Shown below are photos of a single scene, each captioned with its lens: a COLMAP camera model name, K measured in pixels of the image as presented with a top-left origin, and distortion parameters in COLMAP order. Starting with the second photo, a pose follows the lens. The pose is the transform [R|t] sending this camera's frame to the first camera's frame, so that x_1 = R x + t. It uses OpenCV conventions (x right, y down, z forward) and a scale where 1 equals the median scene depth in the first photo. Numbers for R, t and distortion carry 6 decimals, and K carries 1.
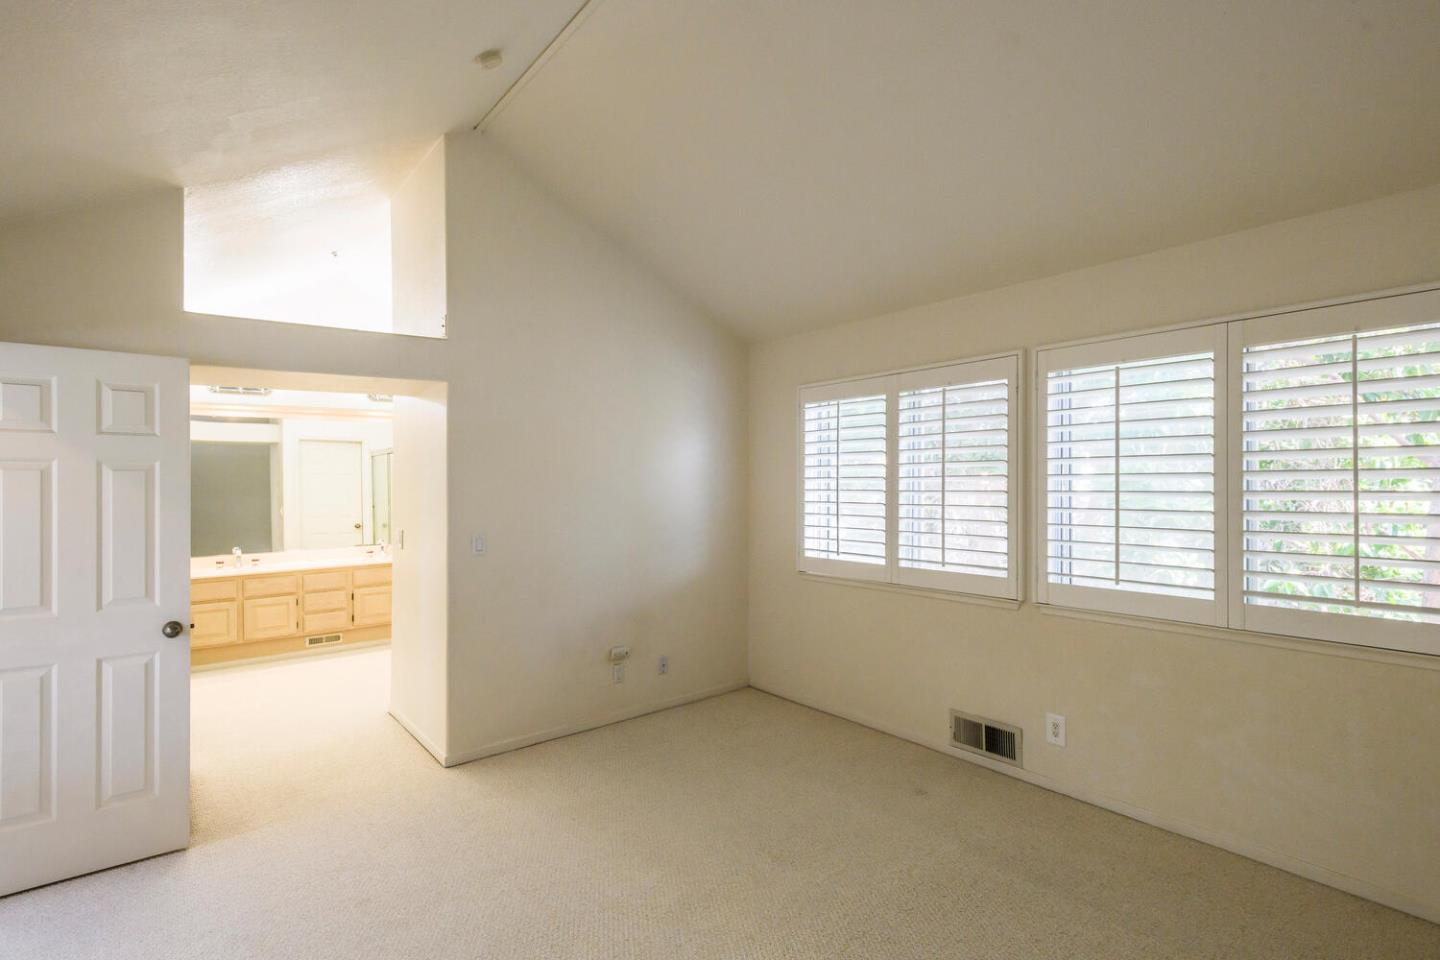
lens RADIAL K [[708.6, 0, 720.4], [0, 708.6, 455.2], [0, 0, 1]] dist [0.000831, 0.000418]
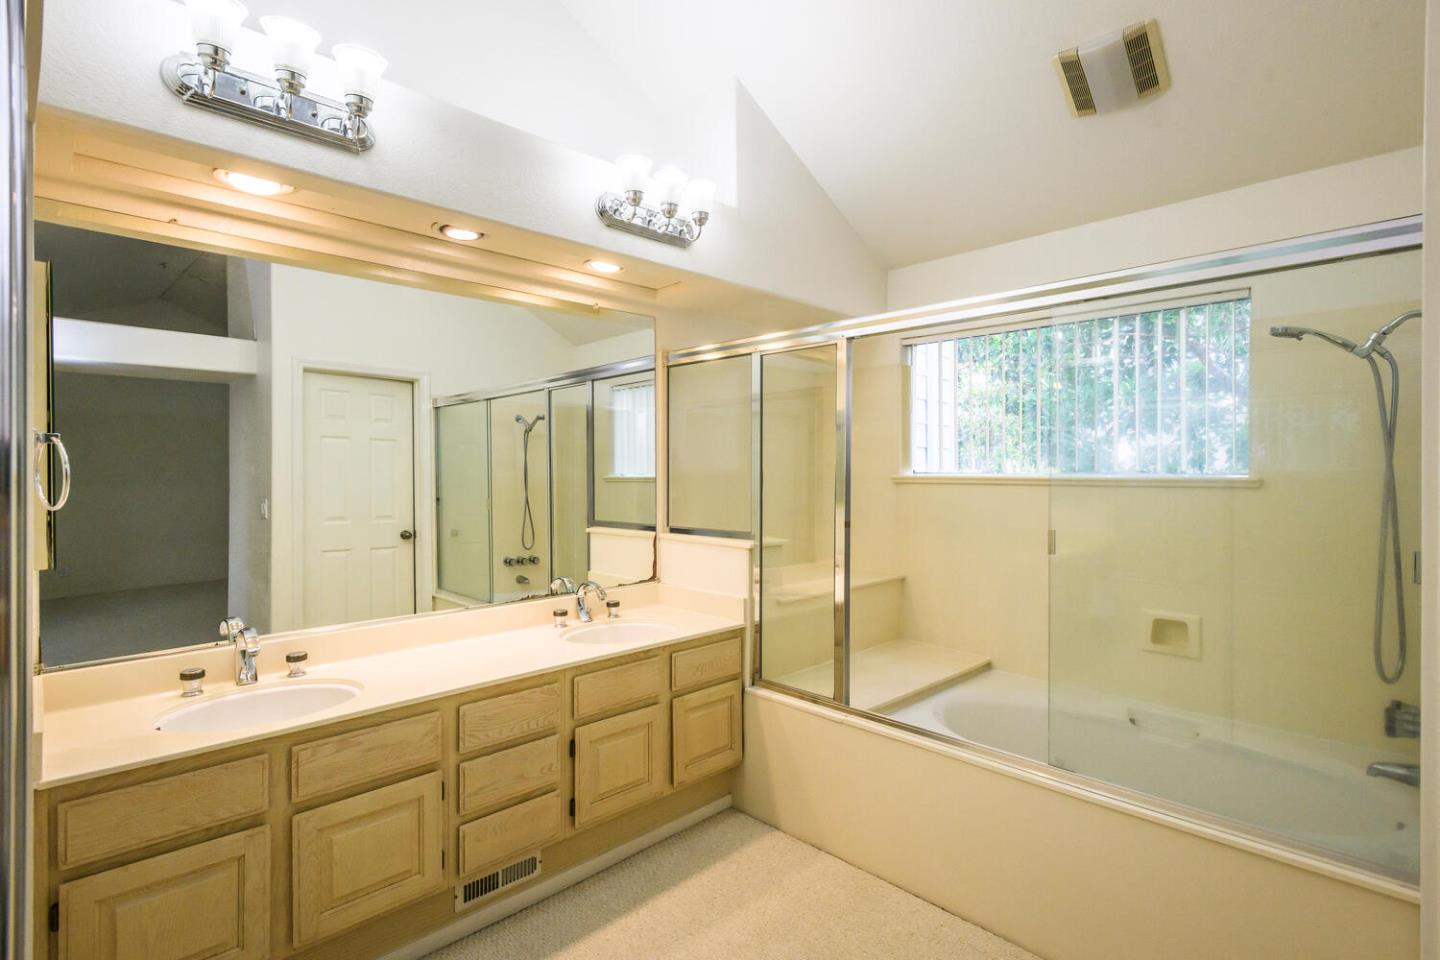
lens RADIAL K [[708.6, 0, 720.4], [0, 708.6, 455.2], [0, 0, 1]] dist [0.000831, 0.000418]
pose [[0.993346, 0.010591, 0.114680, -0.507964], [-0.012305, 0.999823, 0.014257, 0.042285], [-0.114509, -0.015573, 0.993300, 0.655767]]
